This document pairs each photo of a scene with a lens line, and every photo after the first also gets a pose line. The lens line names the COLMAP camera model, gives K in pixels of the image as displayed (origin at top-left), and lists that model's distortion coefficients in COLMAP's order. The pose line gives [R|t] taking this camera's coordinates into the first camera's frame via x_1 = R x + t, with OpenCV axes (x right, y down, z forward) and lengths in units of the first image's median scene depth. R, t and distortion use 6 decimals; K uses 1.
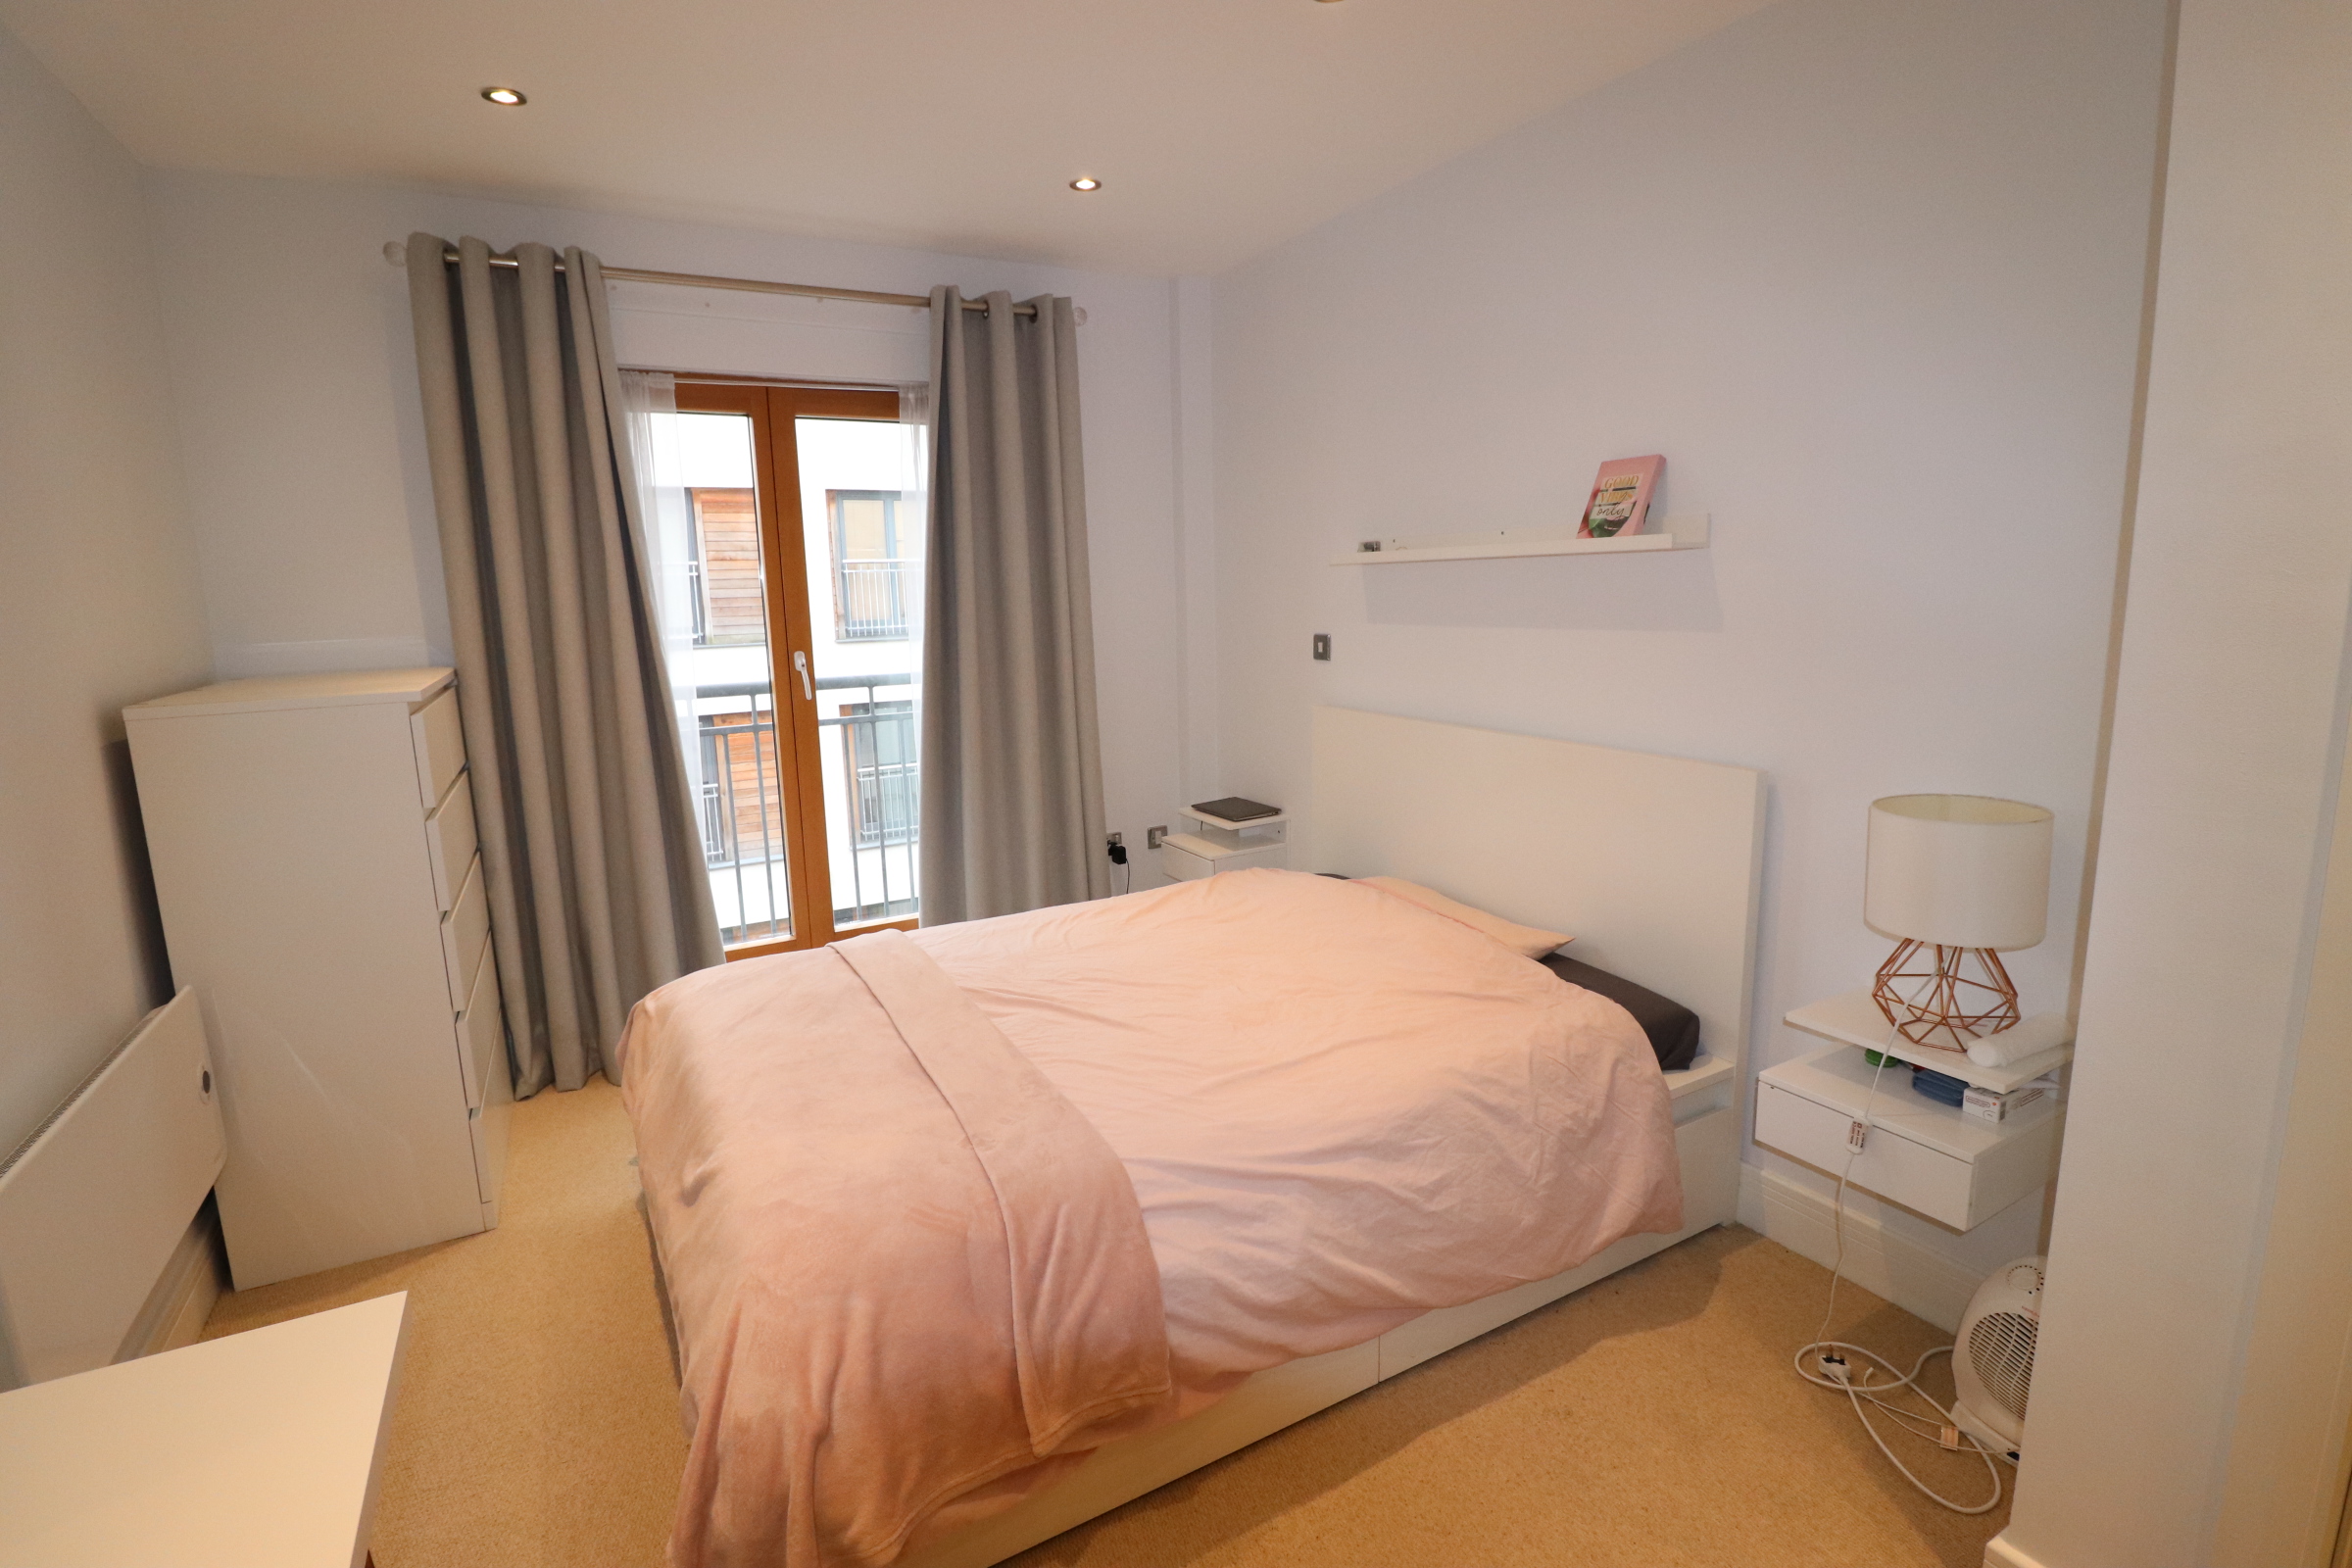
lens RADIAL K [[1079.6, 0, 1164.5], [0, 1079.6, 774.6], [0, 0, 1]] dist [0.002701, -0.011839]
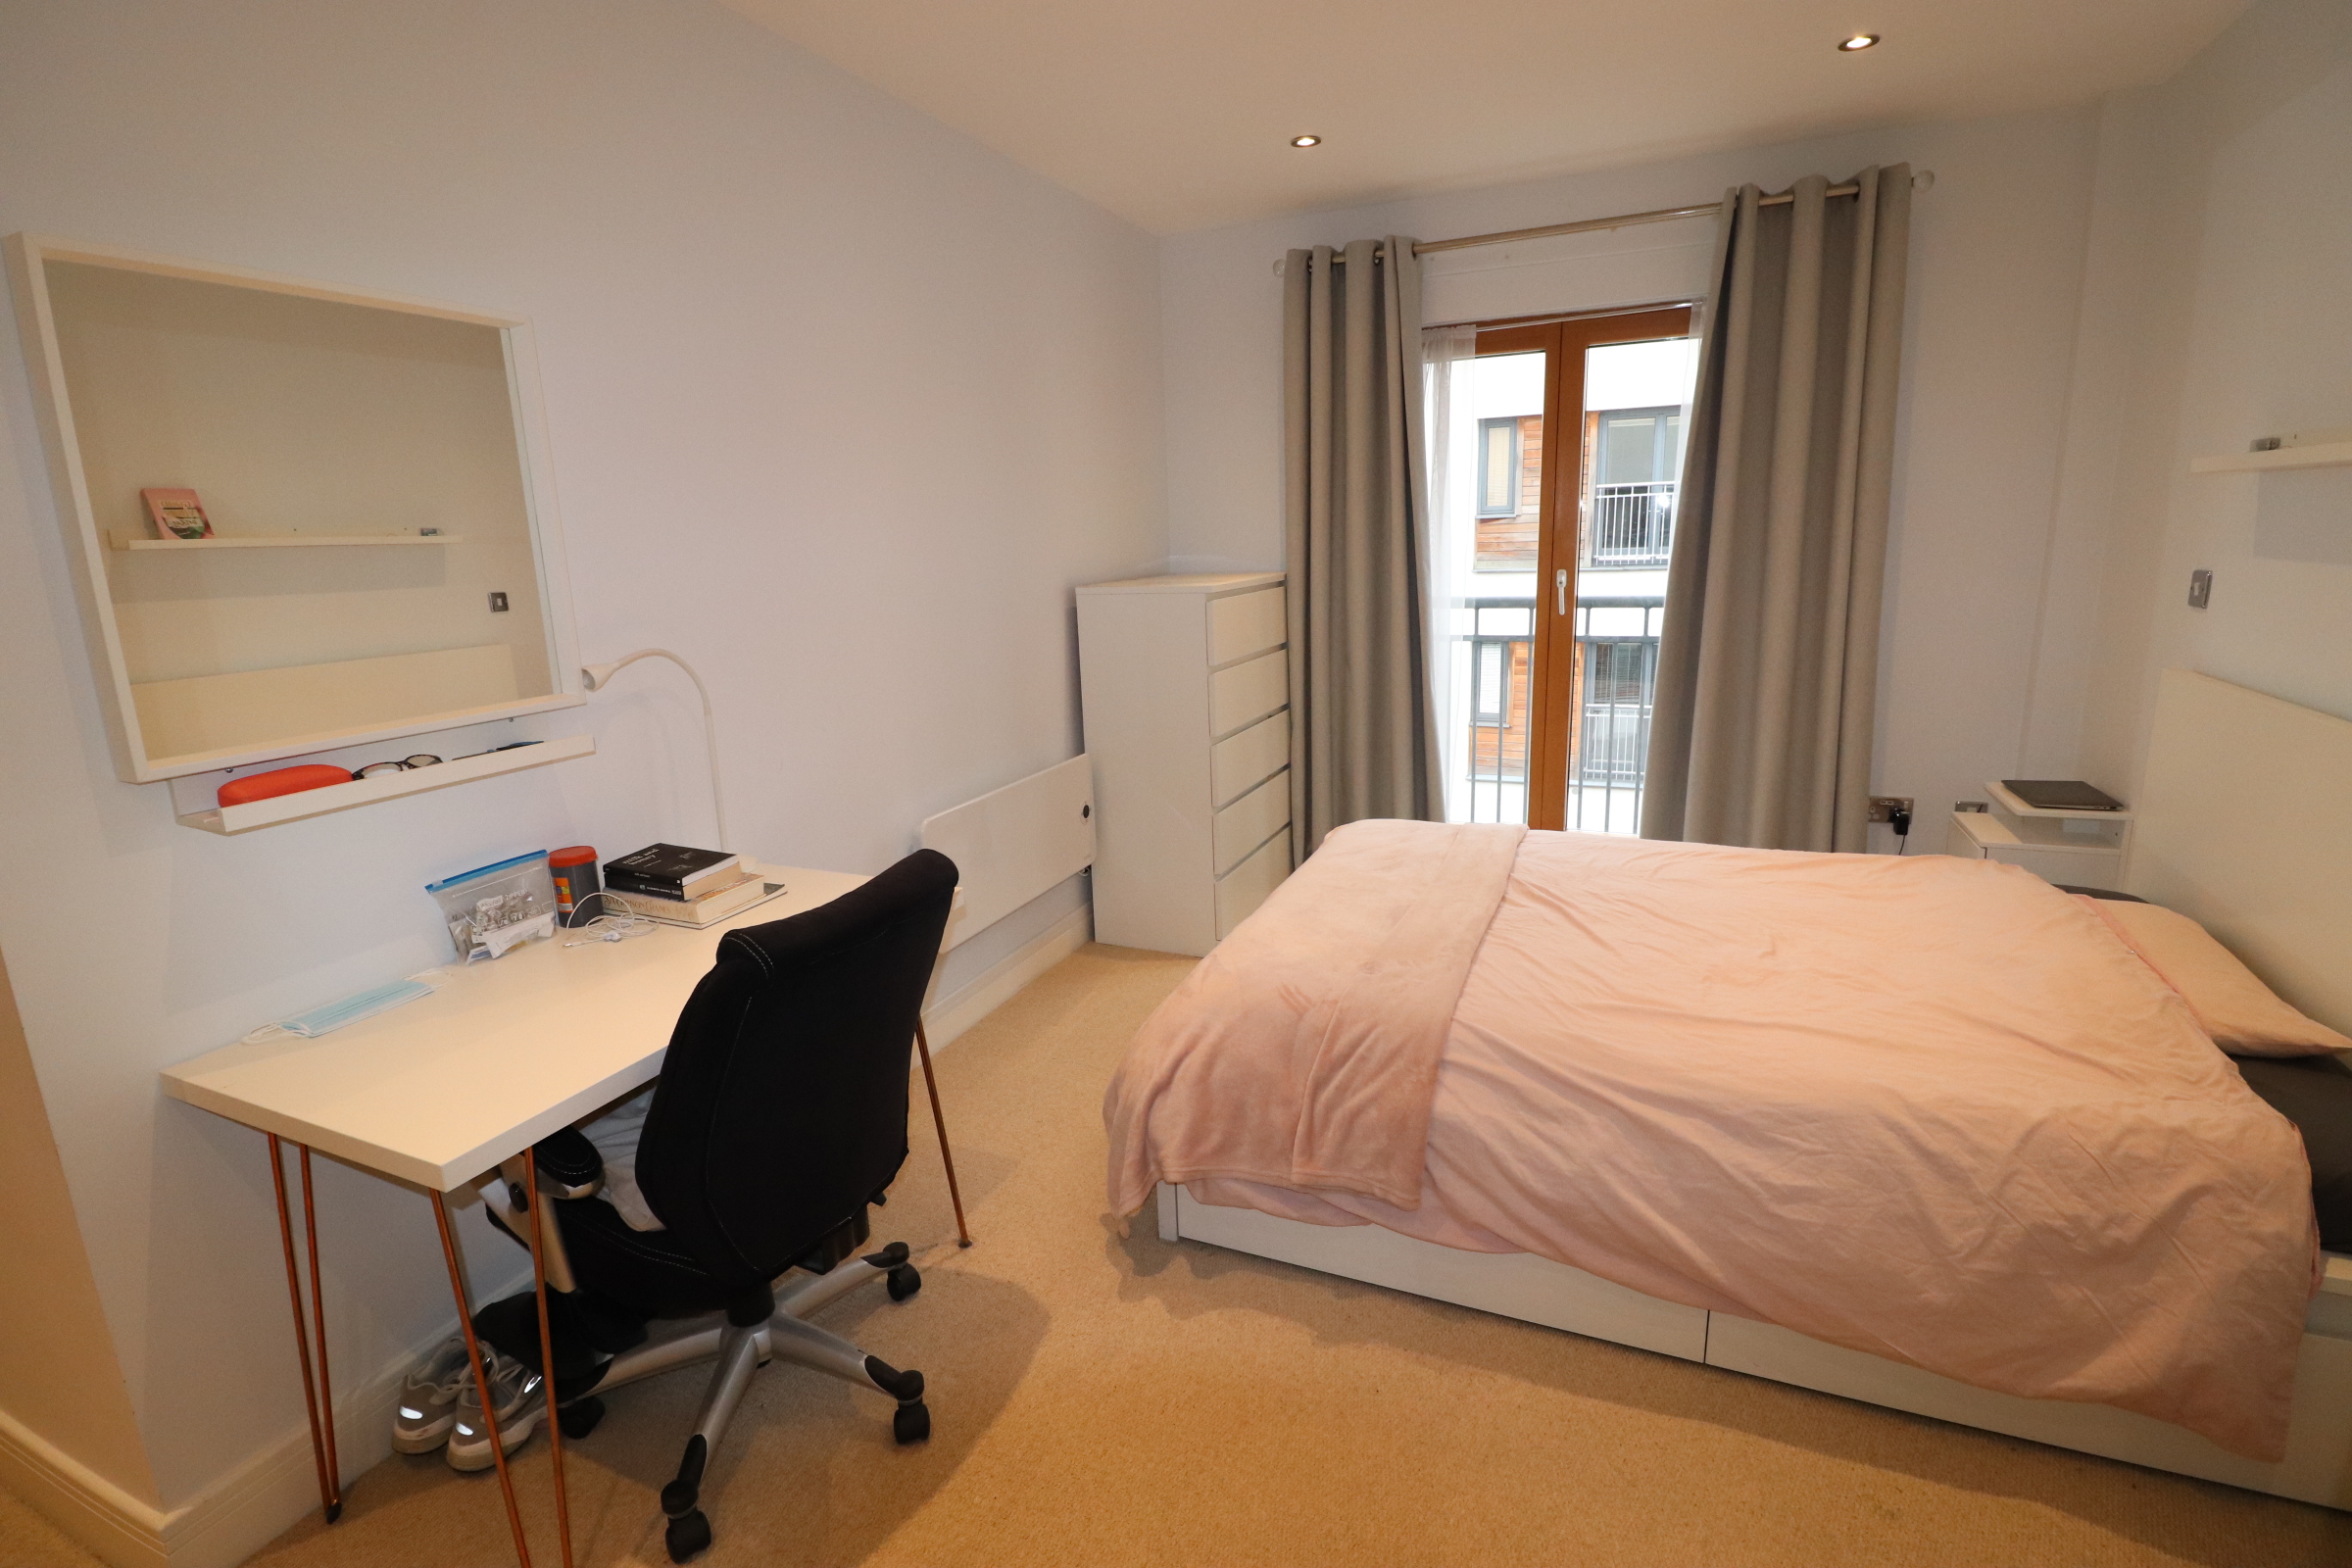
lens RADIAL K [[1079.6, 0, 1164.5], [0, 1079.6, 774.6], [0, 0, 1]] dist [0.002701, -0.011839]
pose [[0.613349, 0.178092, -0.769471, 0.503176], [-0.120448, 0.983942, 0.131721, -0.011963], [0.780574, 0.011890, 0.624951, 0.030373]]
